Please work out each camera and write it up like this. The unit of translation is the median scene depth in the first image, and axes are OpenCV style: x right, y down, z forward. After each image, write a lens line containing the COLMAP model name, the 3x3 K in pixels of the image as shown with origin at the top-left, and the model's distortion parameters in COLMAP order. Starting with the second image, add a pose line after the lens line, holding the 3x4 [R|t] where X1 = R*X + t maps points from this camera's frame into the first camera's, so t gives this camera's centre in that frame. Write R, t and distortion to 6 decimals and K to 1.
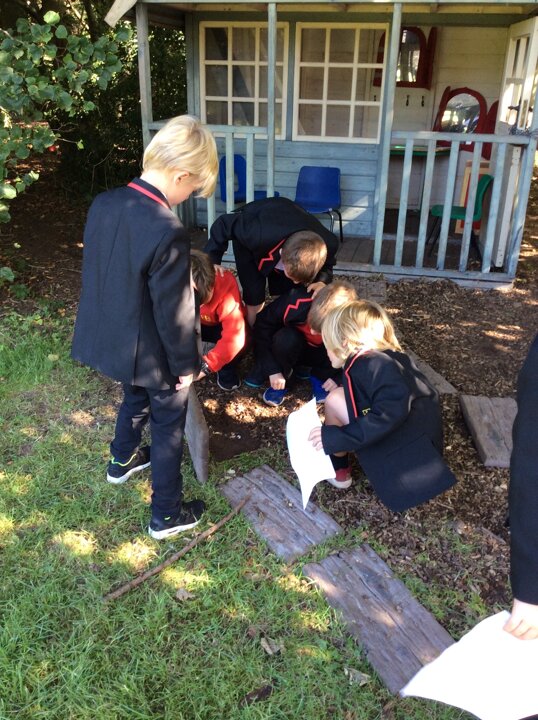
lens RADIAL K [[669.7, 0, 268.7], [0, 669.7, 360.4], [0, 0, 1]] dist [0.018212, 0.000000]
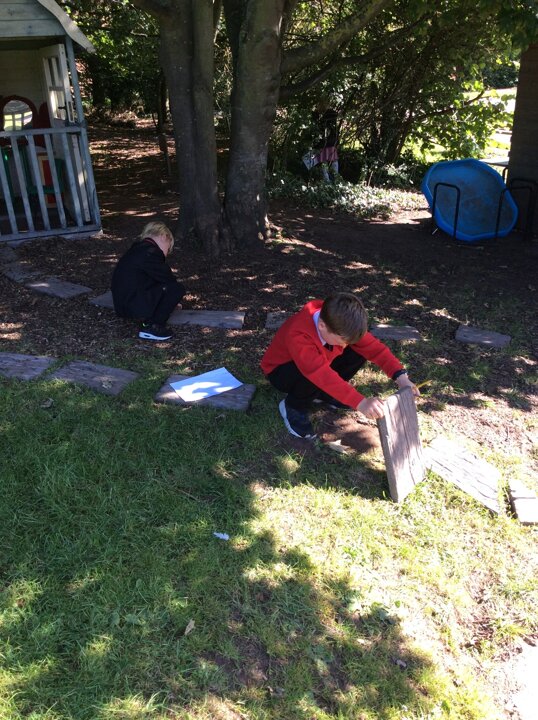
lens RADIAL K [[669.7, 0, 269.6], [0, 669.7, 359.9], [0, 0, 1]] dist [0.018212, 0.000000]
pose [[0.828740, -0.325845, 0.454988, -0.081373], [0.258912, 0.944011, 0.204468, -0.053035], [-0.496139, -0.051649, 0.866706, -0.433480]]
